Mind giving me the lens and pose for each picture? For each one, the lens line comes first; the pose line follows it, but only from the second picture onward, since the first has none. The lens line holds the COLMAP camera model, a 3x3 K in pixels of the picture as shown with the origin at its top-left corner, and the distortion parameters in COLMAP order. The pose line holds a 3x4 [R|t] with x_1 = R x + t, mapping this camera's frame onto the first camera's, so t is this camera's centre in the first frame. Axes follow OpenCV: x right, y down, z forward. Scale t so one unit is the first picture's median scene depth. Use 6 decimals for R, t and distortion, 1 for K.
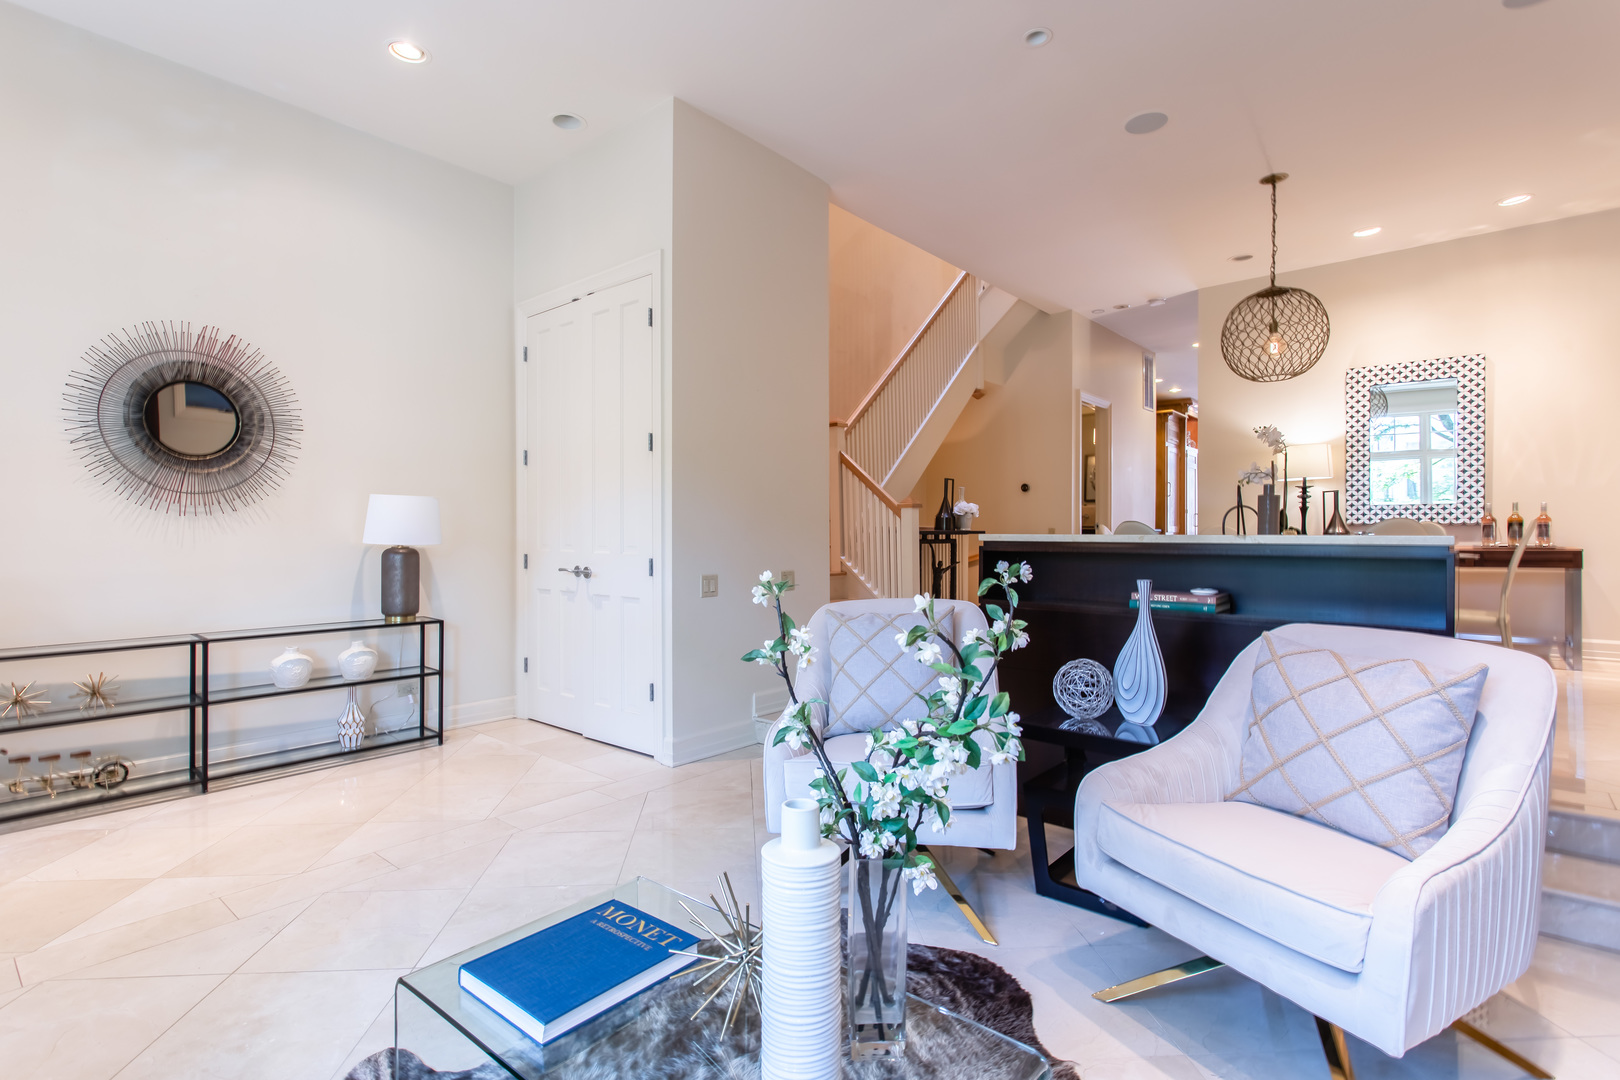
lens RADIAL K [[815.9, 0, 810.8], [0, 815.9, 547.4], [0, 0, 1]] dist [0.001454, 0.000992]
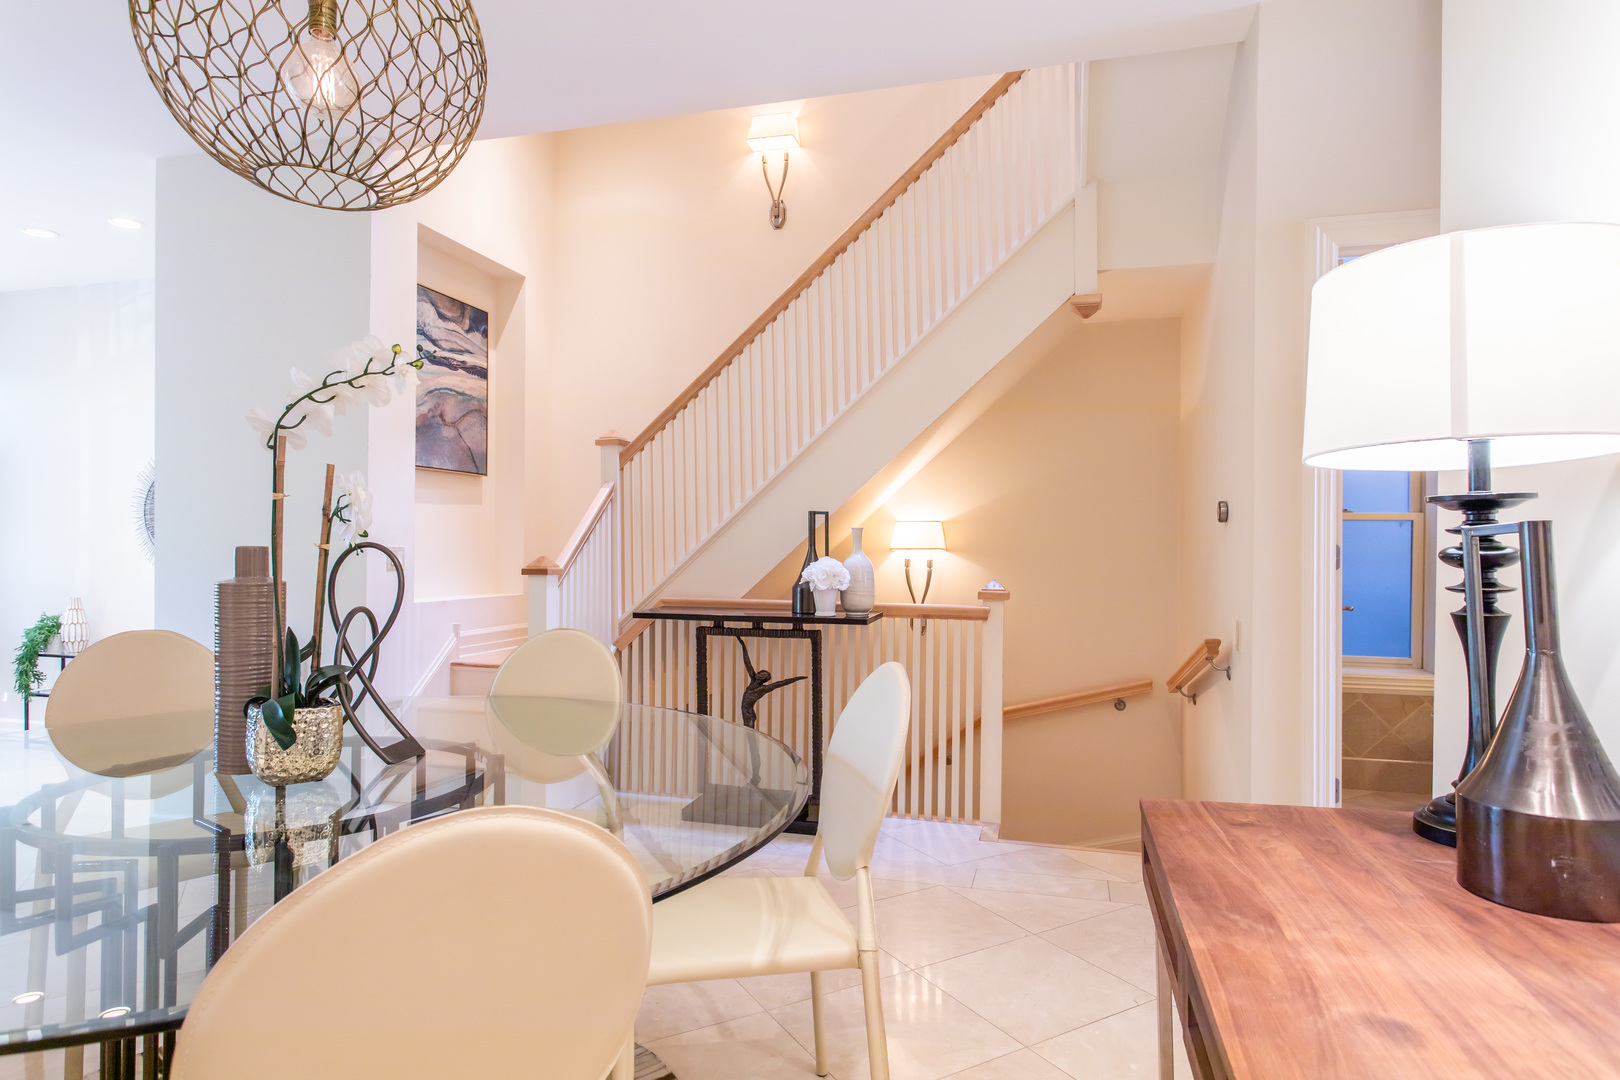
lens RADIAL K [[915.8, 0, 810.0], [0, 915.8, 540.0], [0, 0, 1]] dist [0.001480, 0.000329]
pose [[0.402201, -0.004109, -0.915542, 0.709874], [-0.023583, 0.999612, -0.014846, -0.059897], [0.915248, 0.027562, 0.401948, 0.793379]]
